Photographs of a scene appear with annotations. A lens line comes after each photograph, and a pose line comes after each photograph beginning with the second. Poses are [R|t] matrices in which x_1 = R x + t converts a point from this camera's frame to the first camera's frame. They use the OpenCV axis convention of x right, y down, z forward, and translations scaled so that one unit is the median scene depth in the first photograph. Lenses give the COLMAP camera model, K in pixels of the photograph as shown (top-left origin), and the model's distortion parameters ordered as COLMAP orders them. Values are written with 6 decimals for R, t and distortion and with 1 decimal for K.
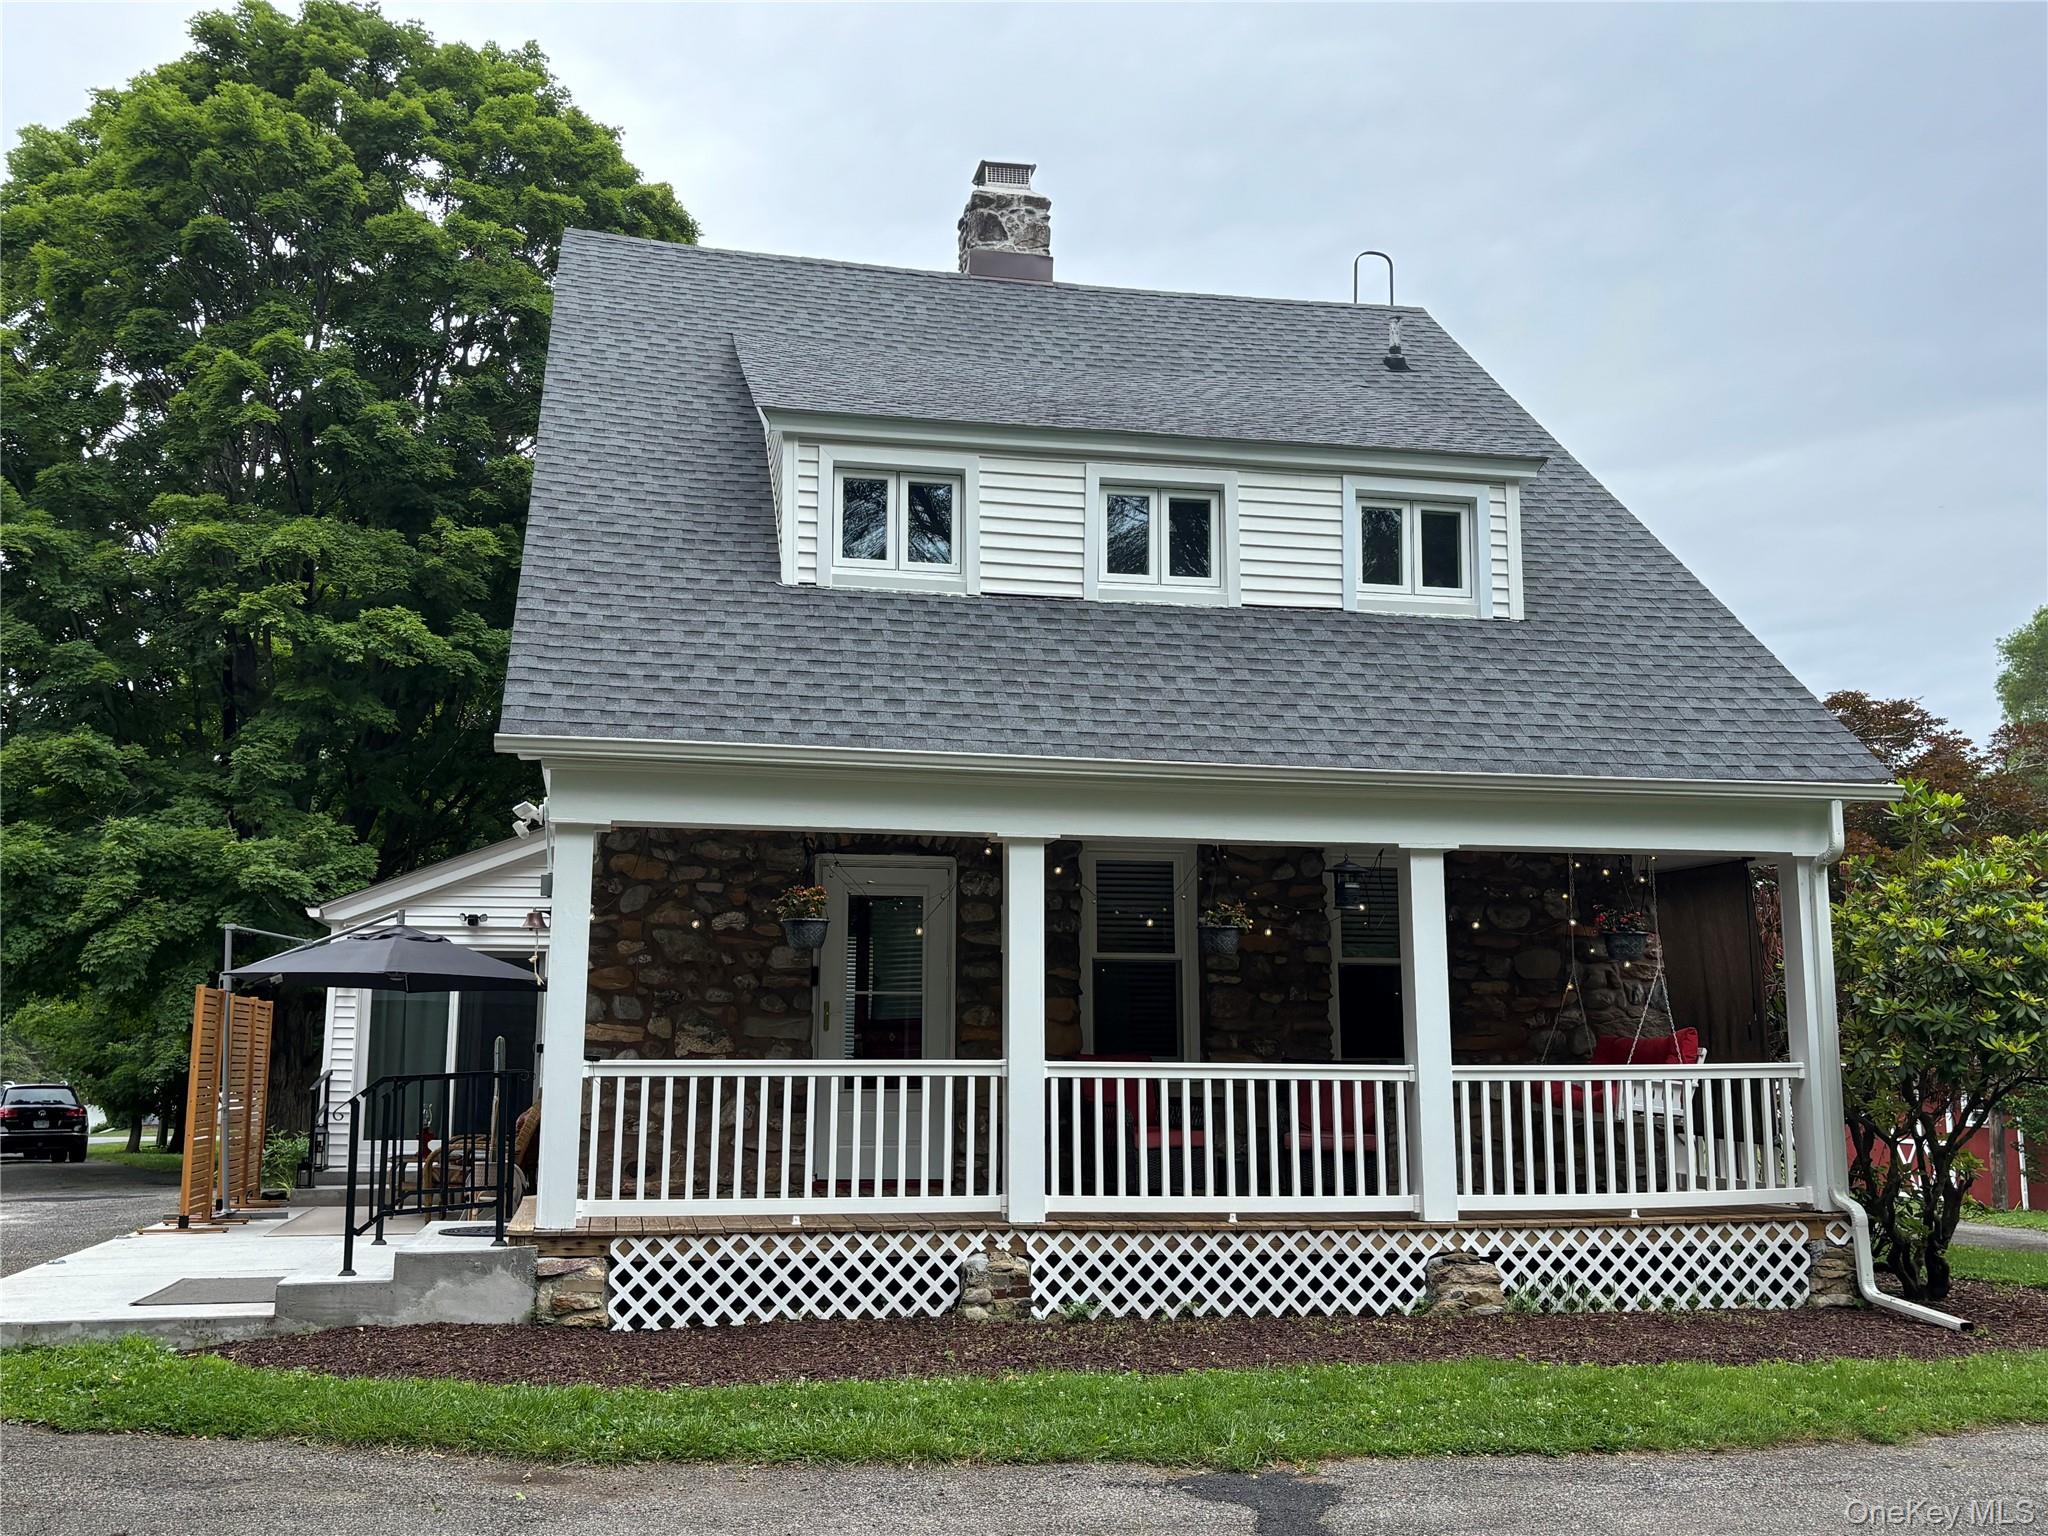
lens RADIAL K [[1961.7, 0, 1024.6], [0, 1961.7, 780.2], [0, 0, 1]] dist [0.018180, 0.000000]
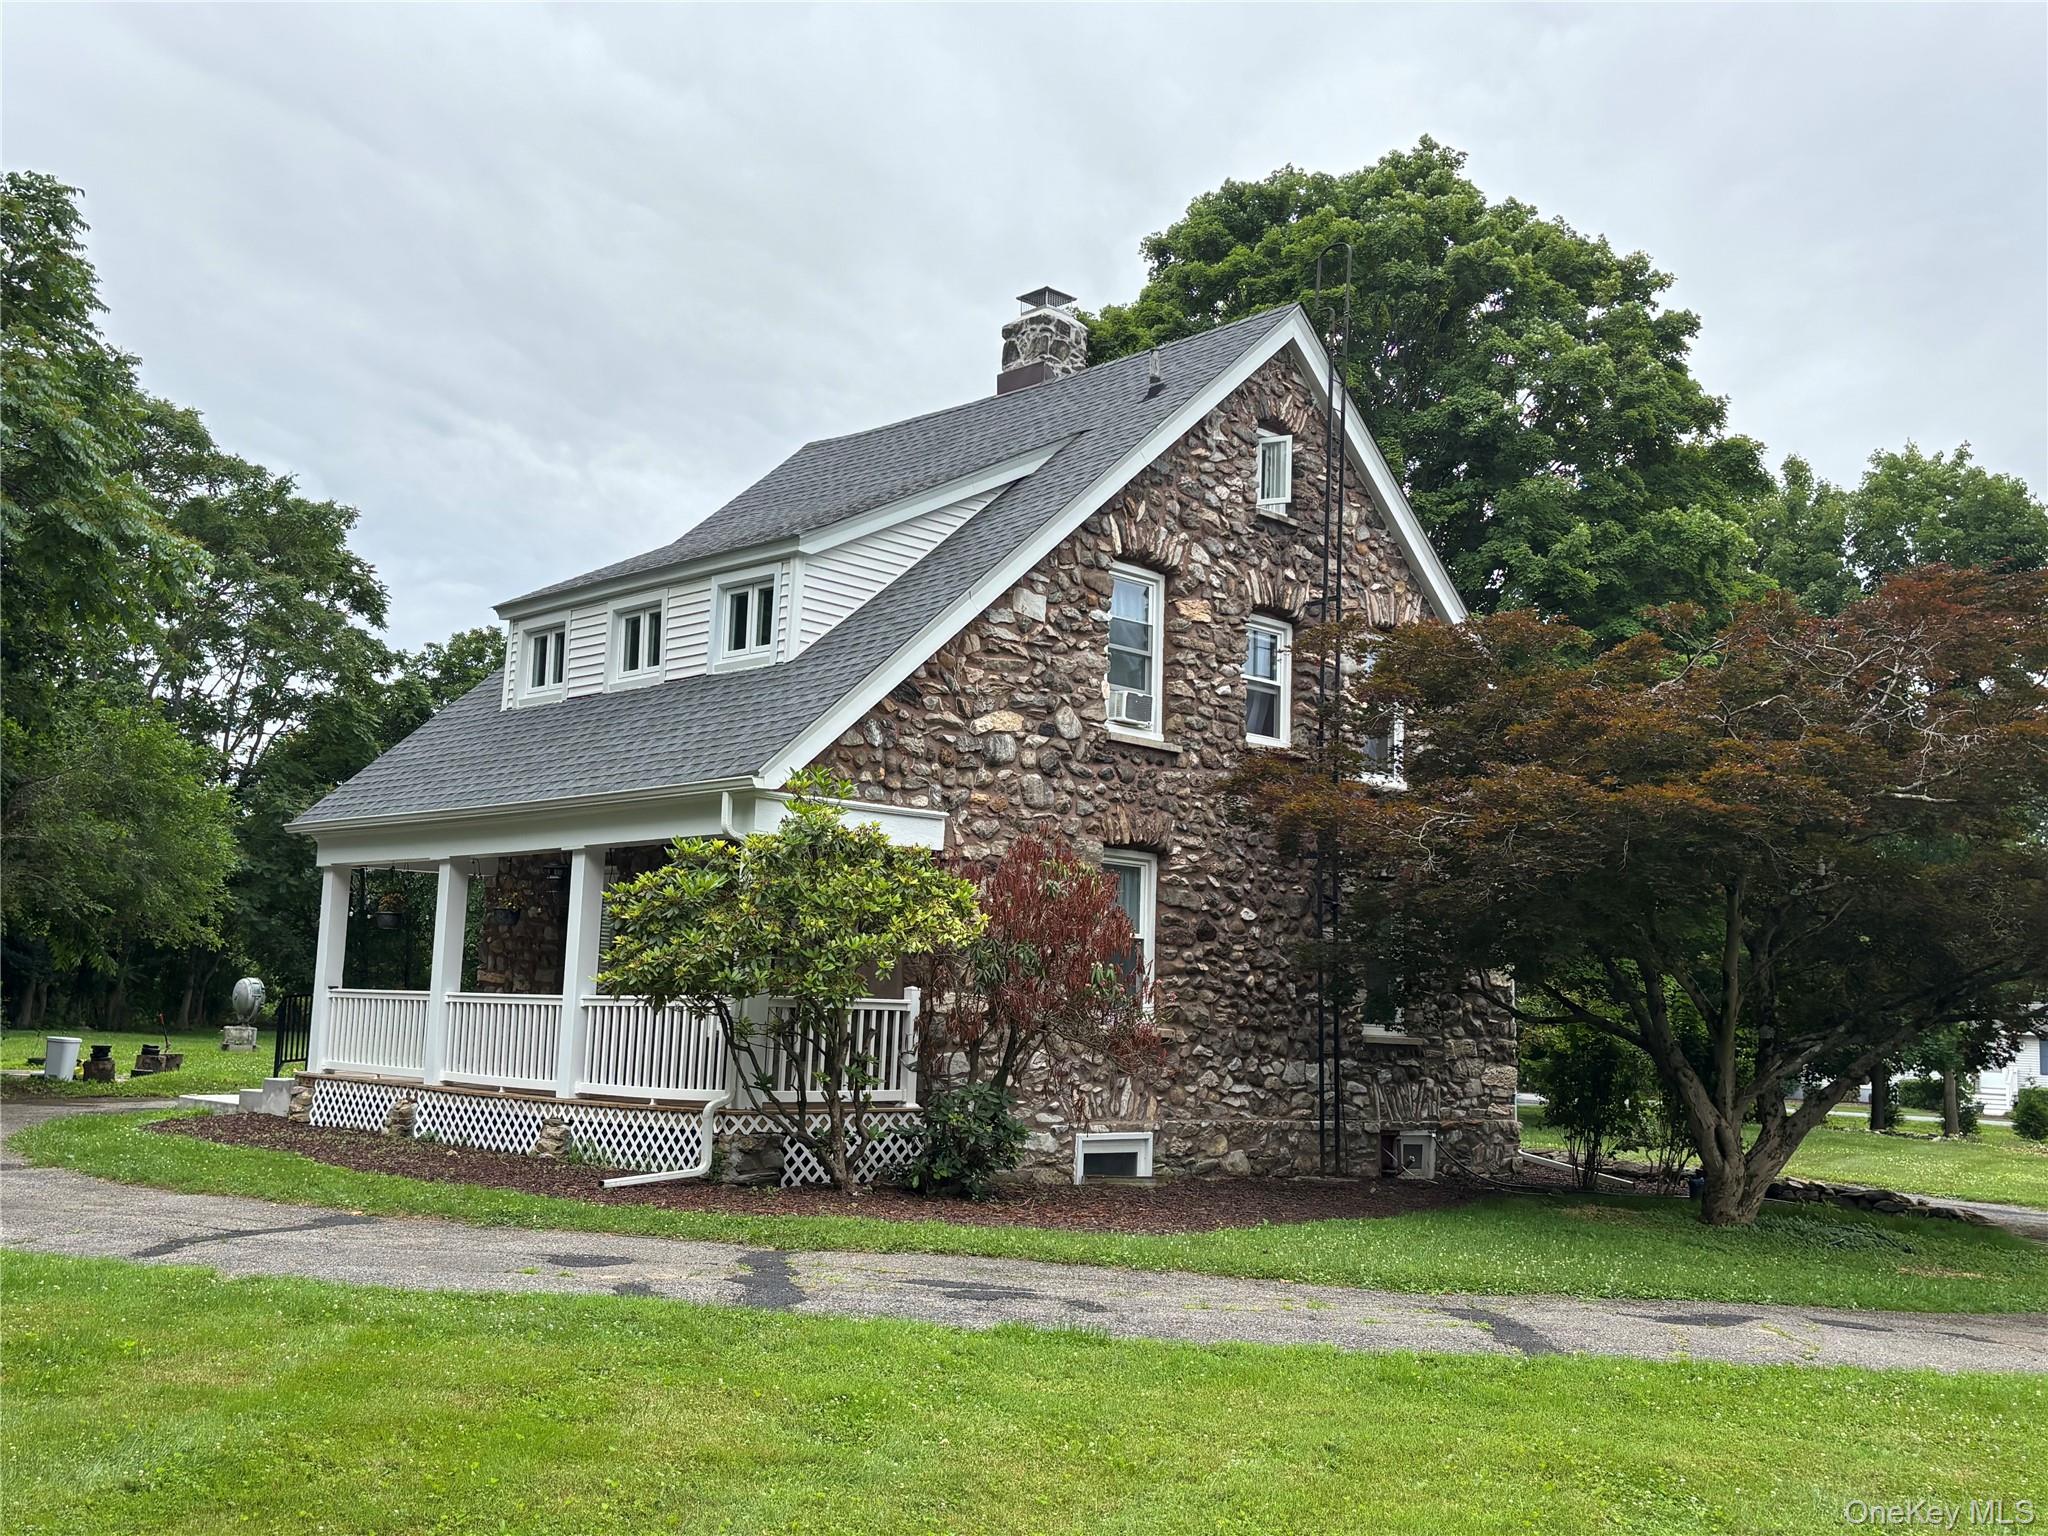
lens RADIAL K [[1961.7, 0, 1033.2], [0, 1961.7, 758.7], [0, 0, 1]] dist [0.018180, 0.000000]
pose [[0.567171, -0.092181, -0.818425, 1.624454], [0.096262, 0.994325, -0.045284, 0.066940], [0.817955, -0.053099, 0.572826, 0.433873]]
